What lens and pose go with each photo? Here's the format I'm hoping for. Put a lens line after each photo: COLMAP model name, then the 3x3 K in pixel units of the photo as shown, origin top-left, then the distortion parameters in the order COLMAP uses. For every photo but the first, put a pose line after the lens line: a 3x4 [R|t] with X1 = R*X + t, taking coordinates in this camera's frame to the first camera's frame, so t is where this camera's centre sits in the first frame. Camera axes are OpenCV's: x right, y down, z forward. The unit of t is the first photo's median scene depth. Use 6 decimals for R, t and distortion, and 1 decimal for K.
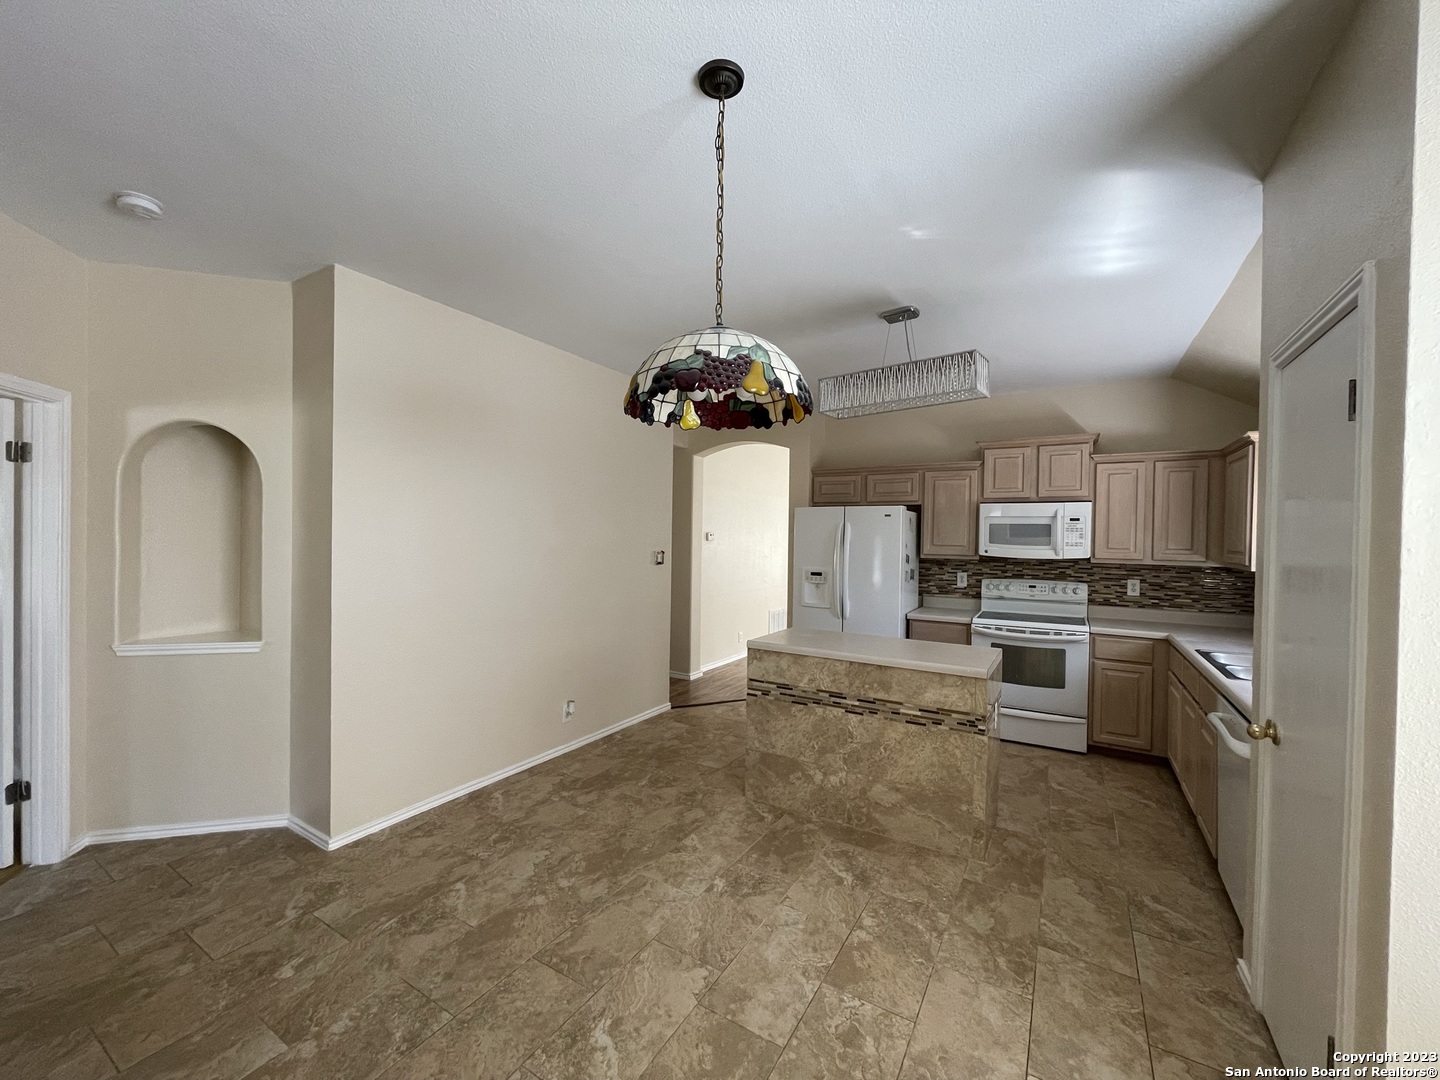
lens RADIAL K [[580.7, 0, 712.7], [0, 580.7, 540.2], [0, 0, 1]] dist [-0.002688, 0.001031]
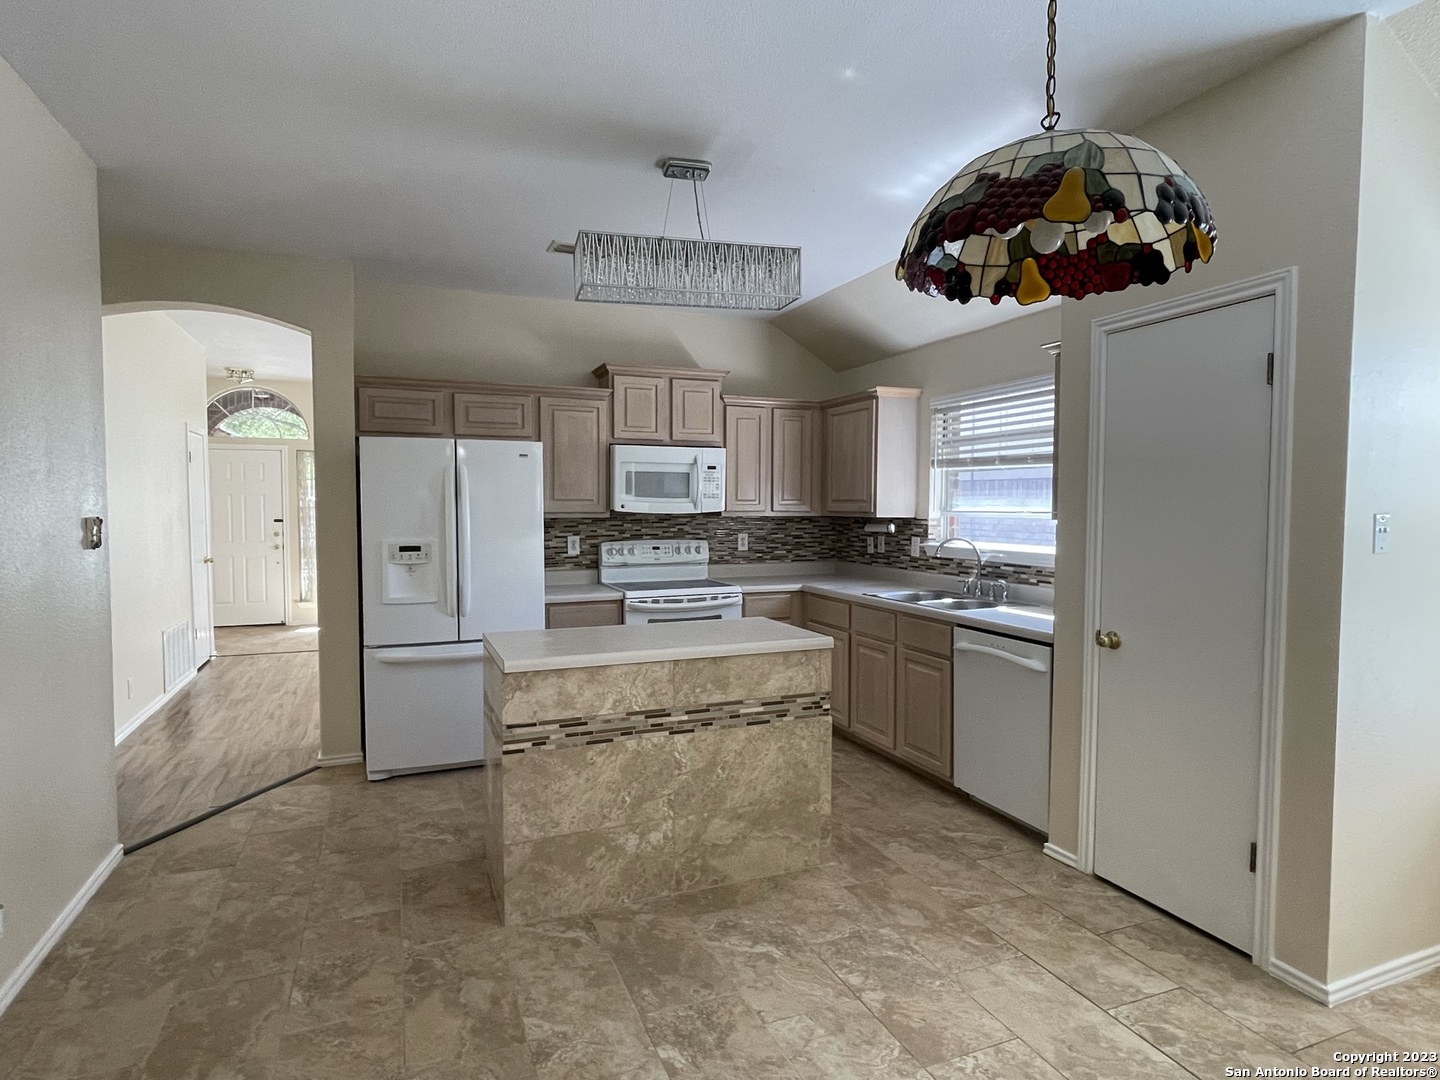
lens RADIAL K [[800.5, 0, 715.7], [0, 800.5, 538.3], [0, 0, 1]] dist [-0.001954, -0.000351]
pose [[0.591301, -0.047286, 0.805063, -0.466167], [0.013611, 0.998722, 0.048665, 0.016989], [-0.806336, -0.017818, 0.591189, 0.377257]]
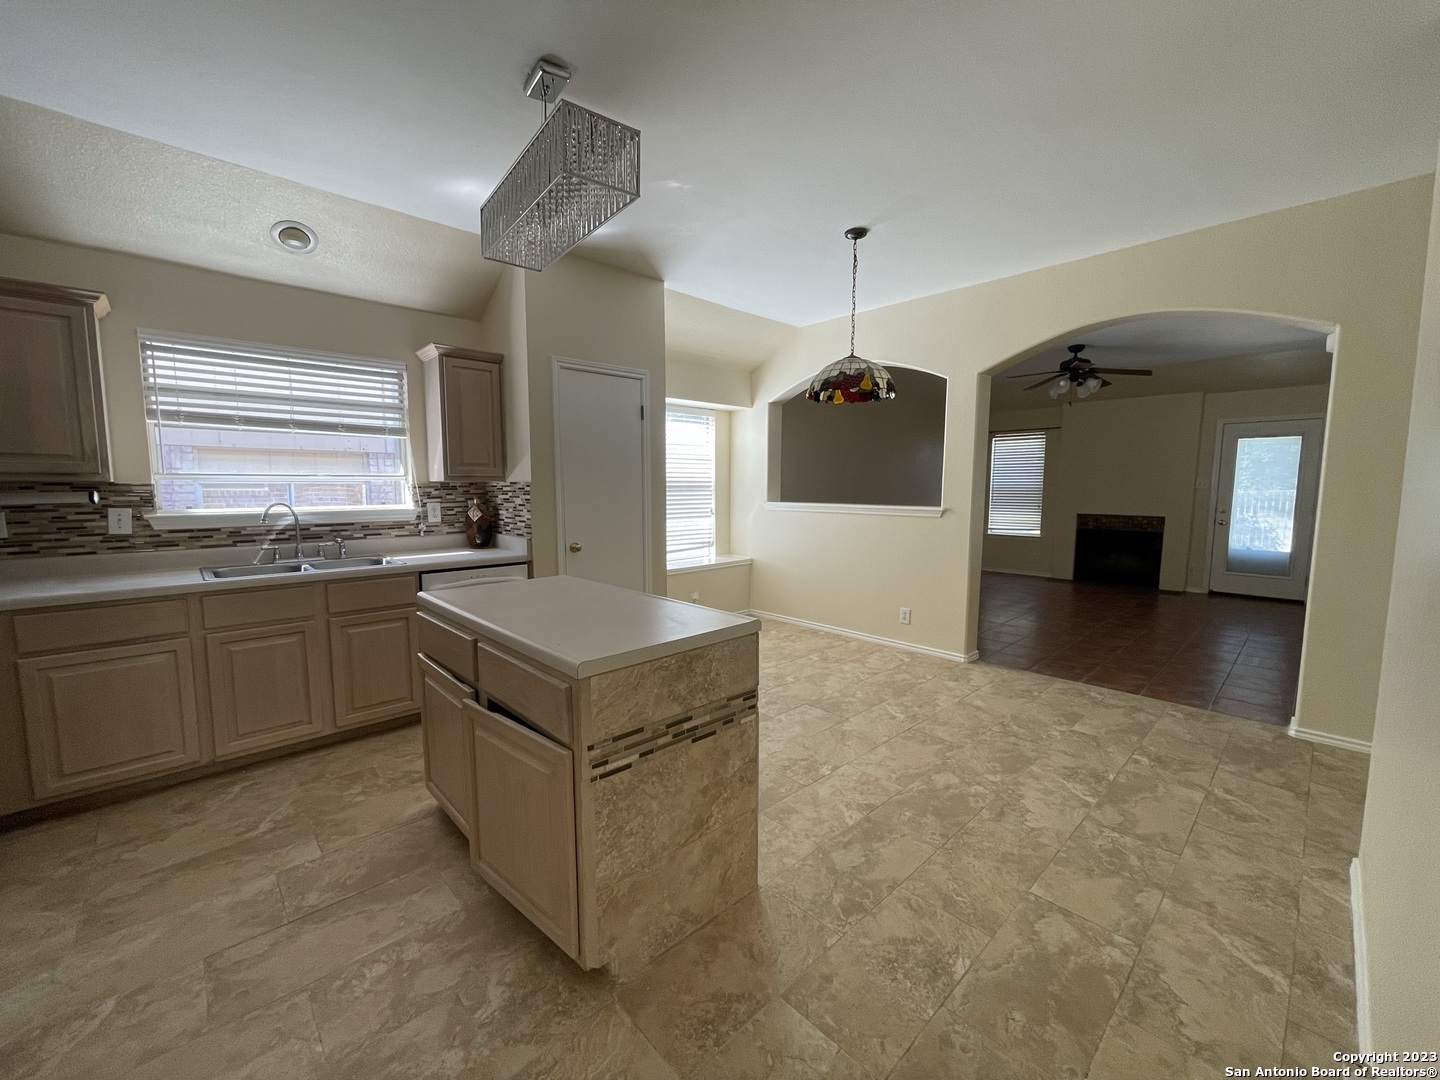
lens RADIAL K [[580.7, 0, 712.4], [0, 580.7, 543.0], [0, 0, 1]] dist [-0.002688, 0.001031]
pose [[-0.964277, -0.042282, 0.261500, -0.039139], [-0.013162, 0.993607, 0.112123, 0.040017], [-0.264569, 0.104675, -0.958669, 1.595818]]
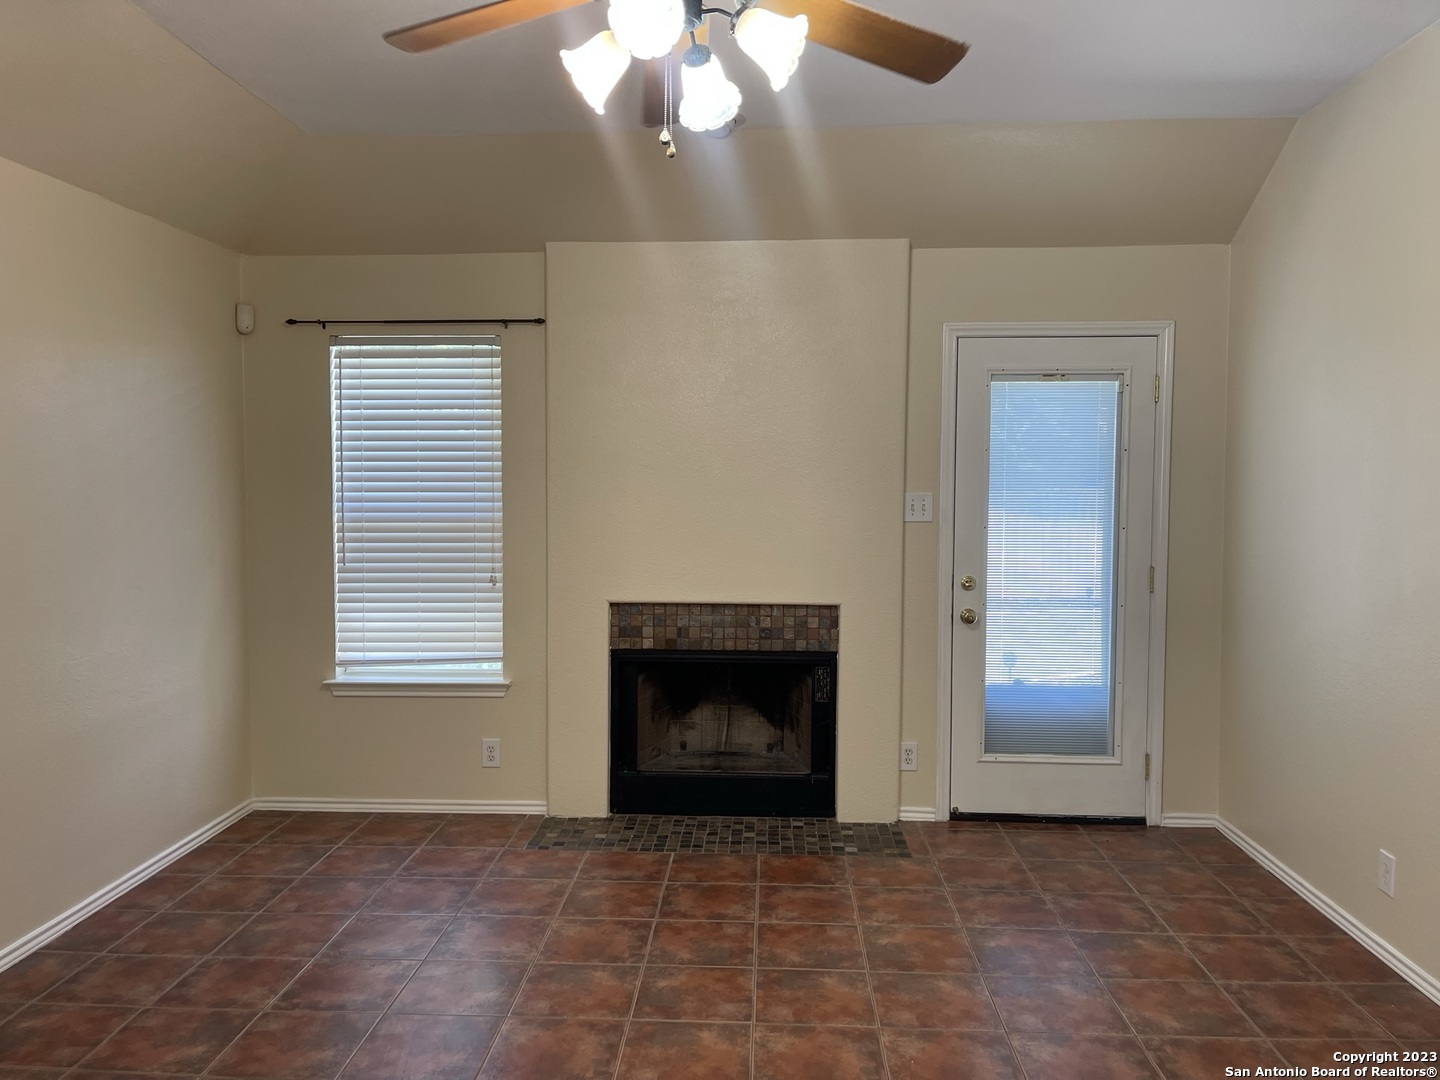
lens RADIAL K [[1094.7, 0, 707.9], [0, 1094.7, 533.8], [0, 0, 1]] dist [0.037401, -0.024367]
pose [[-0.881328, 0.007634, -0.472443, -0.324139], [-0.018524, 0.998543, 0.050691, 0.007549], [0.472141, 0.053427, -0.879902, 0.112850]]
